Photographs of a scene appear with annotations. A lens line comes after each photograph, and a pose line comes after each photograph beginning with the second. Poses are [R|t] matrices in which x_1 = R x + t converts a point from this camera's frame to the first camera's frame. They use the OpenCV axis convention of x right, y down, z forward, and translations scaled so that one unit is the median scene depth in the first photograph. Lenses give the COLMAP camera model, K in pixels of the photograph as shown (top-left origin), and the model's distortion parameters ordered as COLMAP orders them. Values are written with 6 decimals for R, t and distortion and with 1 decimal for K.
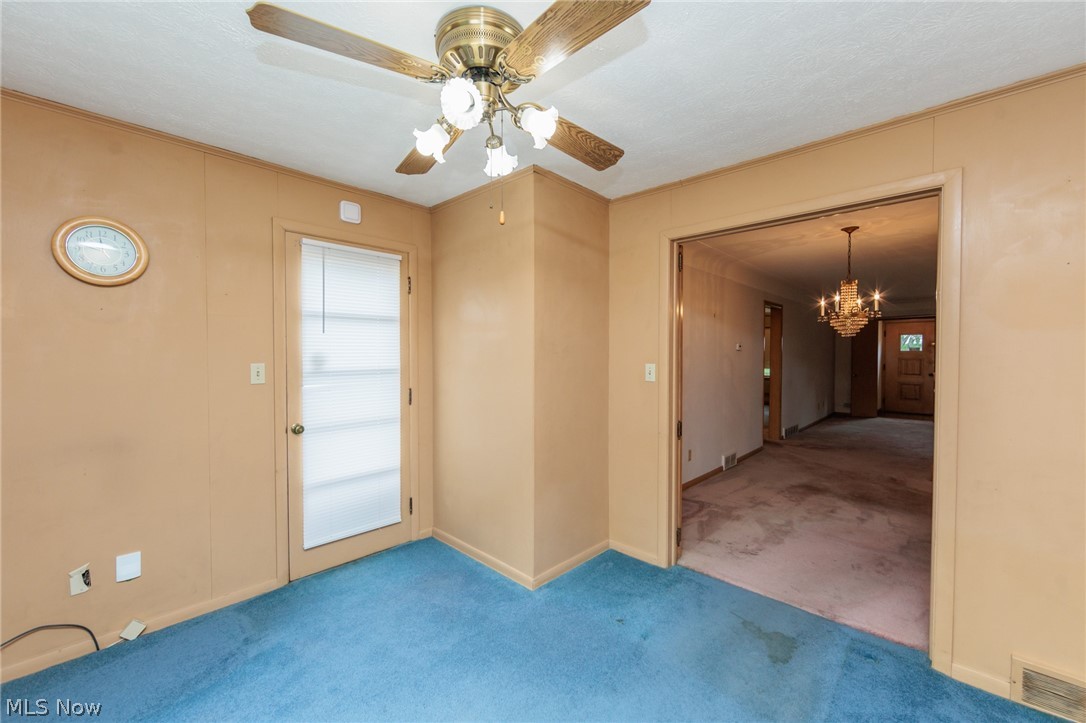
lens RADIAL K [[427.0, 0, 545.1], [0, 427.0, 362.0], [0, 0, 1]] dist [-0.007158, 0.000251]
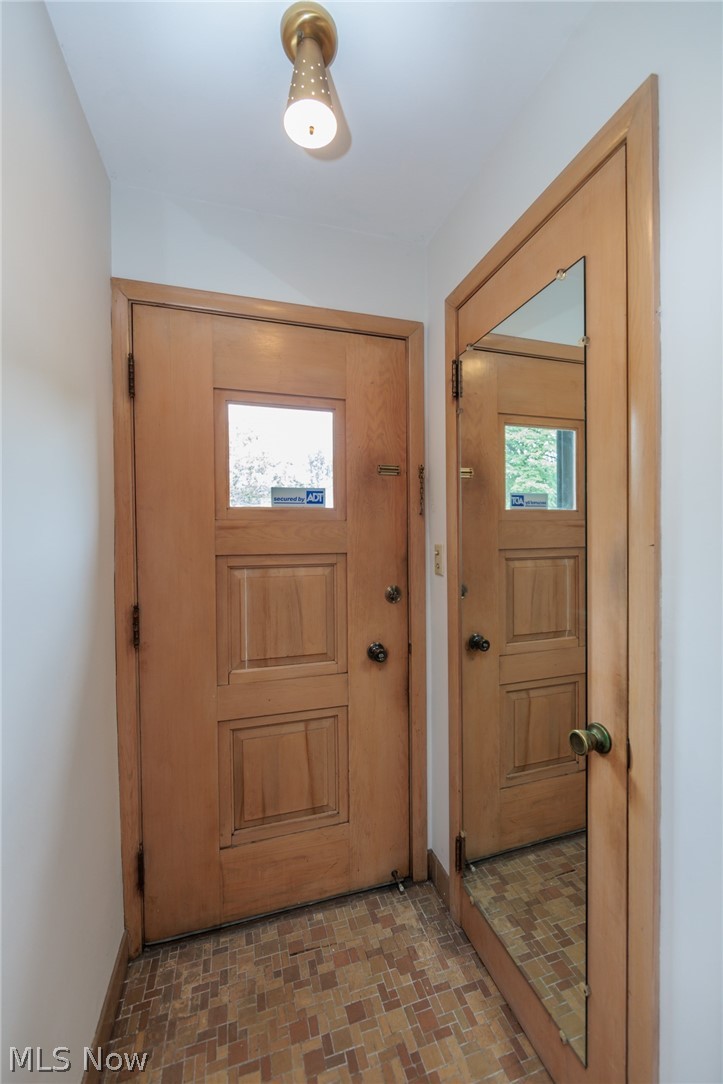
lens RADIAL K [[426.2, 0, 361.0], [0, 426.2, 541.6], [0, 0, 1]] dist [-0.007158, 0.000251]
pose [[0.481358, -0.003687, 0.876516, 0.587844], [0.015903, 0.999863, -0.004527, -0.008436], [-0.876380, 0.016118, 0.481351, 0.715463]]
